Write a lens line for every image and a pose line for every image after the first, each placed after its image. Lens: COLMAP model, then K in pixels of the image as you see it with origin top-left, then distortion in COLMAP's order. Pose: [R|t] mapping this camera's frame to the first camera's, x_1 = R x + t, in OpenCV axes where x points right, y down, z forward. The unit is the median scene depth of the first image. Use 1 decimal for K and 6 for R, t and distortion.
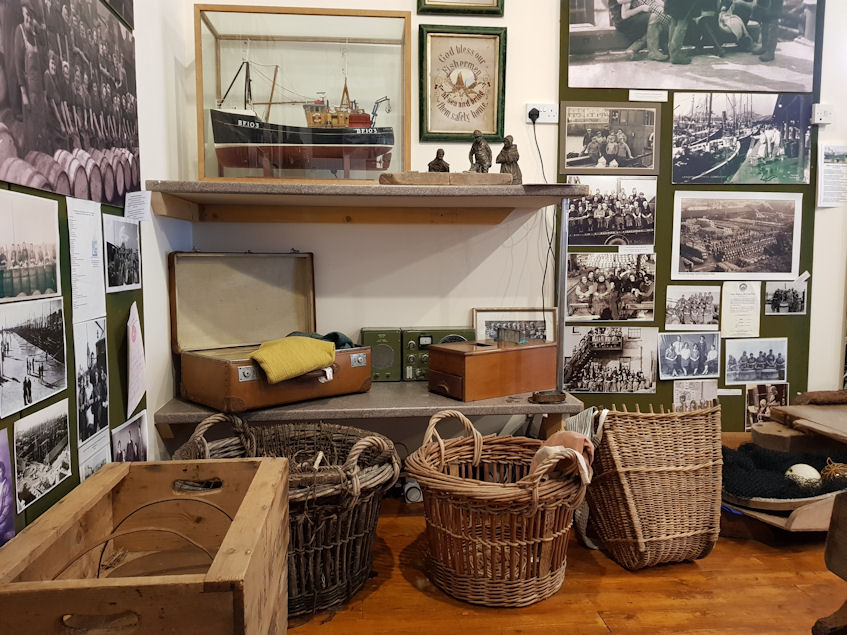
lens RADIAL K [[654.7, 0, 421.2], [0, 654.7, 315.4], [0, 0, 1]] dist [0.011693, -0.007954]
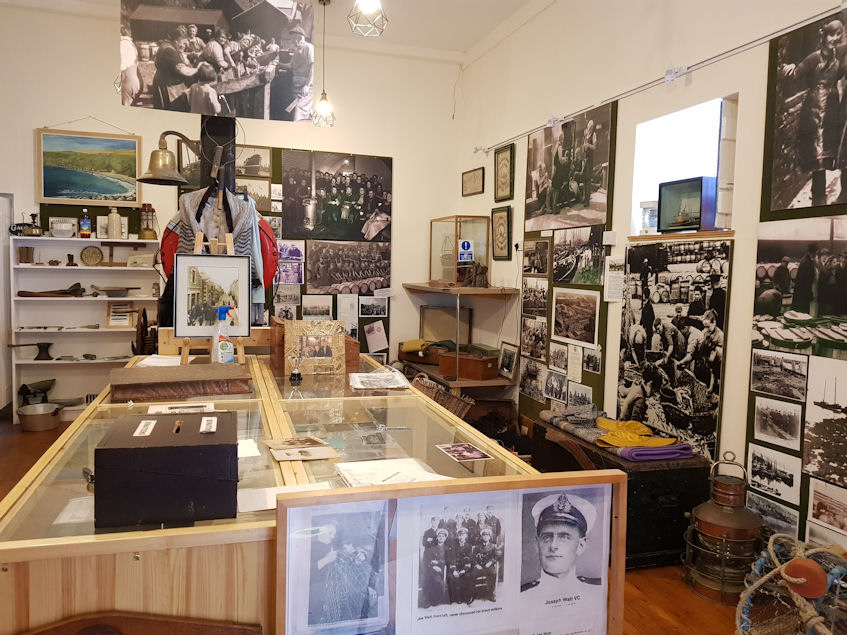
lens RADIAL K [[654.7, 0, 423.8], [0, 654.7, 317.1], [0, 0, 1]] dist [0.011693, -0.007954]
pose [[0.219486, 0.082519, -0.972120, 1.960773], [-0.104681, 0.992656, 0.060628, -0.179647], [0.969983, 0.088456, 0.226512, 0.293337]]
